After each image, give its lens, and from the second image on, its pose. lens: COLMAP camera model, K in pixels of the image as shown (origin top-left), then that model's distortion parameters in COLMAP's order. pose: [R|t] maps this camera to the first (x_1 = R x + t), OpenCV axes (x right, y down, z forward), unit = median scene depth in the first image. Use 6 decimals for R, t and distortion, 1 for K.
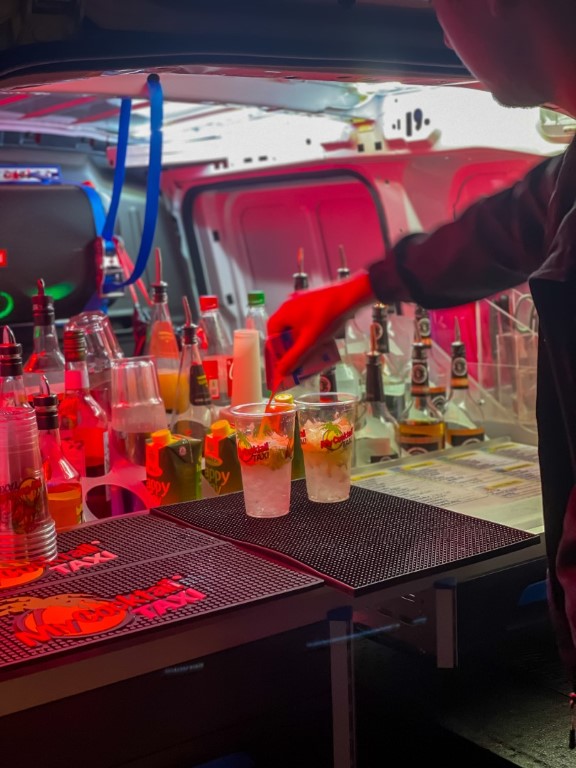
lens RADIAL K [[1149.4, 0, 288.0], [0, 1149.4, 384.0], [0, 0, 1]] dist [0.335216, 0.019738]
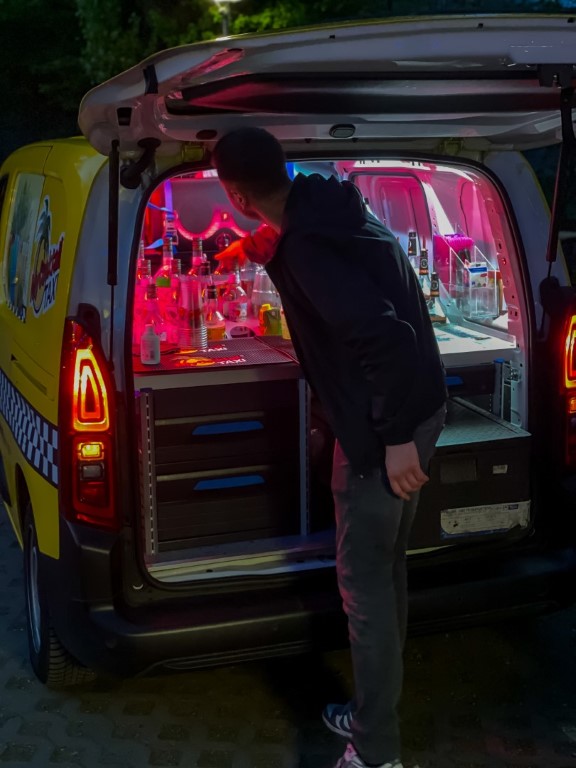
lens RADIAL K [[1149.4, 0, 288.0], [0, 1149.4, 384.0], [0, 0, 1]] dist [0.335216, 0.019738]
pose [[0.945126, 0.092033, -0.313474, 0.646909], [-0.066262, 0.993559, 0.091919, -0.013862], [0.319915, -0.066104, 0.945137, -1.116340]]
